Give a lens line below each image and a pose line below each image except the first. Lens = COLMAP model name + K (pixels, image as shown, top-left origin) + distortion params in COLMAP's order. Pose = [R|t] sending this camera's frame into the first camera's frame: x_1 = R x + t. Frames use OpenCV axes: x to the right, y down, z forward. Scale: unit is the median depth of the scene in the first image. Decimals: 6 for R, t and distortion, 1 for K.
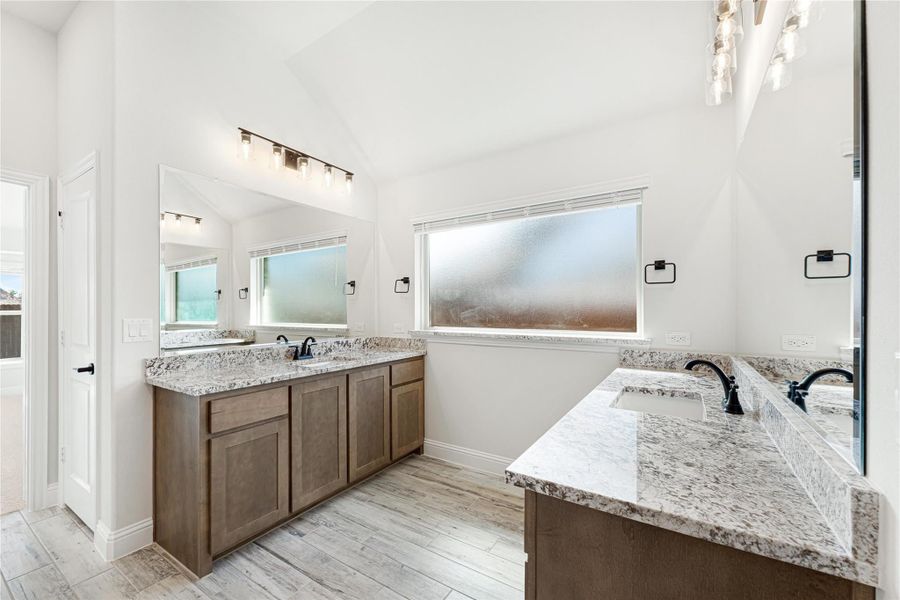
lens RADIAL K [[376.2, 0, 441.2], [0, 376.2, 301.6], [0, 0, 1]] dist [-0.001722, 0.000320]
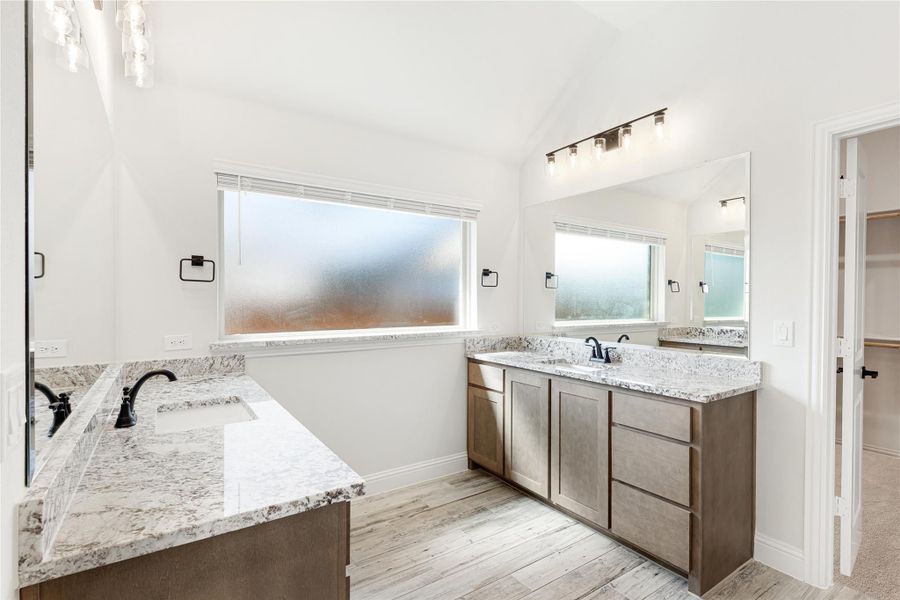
lens RADIAL K [[438.8, 0, 446.4], [0, 438.8, 305.0], [0, 0, 1]] dist [-0.000260, -0.000368]
pose [[0.376546, 0.001891, 0.926396, -0.779688], [-0.004054, 0.999992, -0.000393, 0.015851], [-0.926389, -0.003607, 0.376550, 0.482841]]
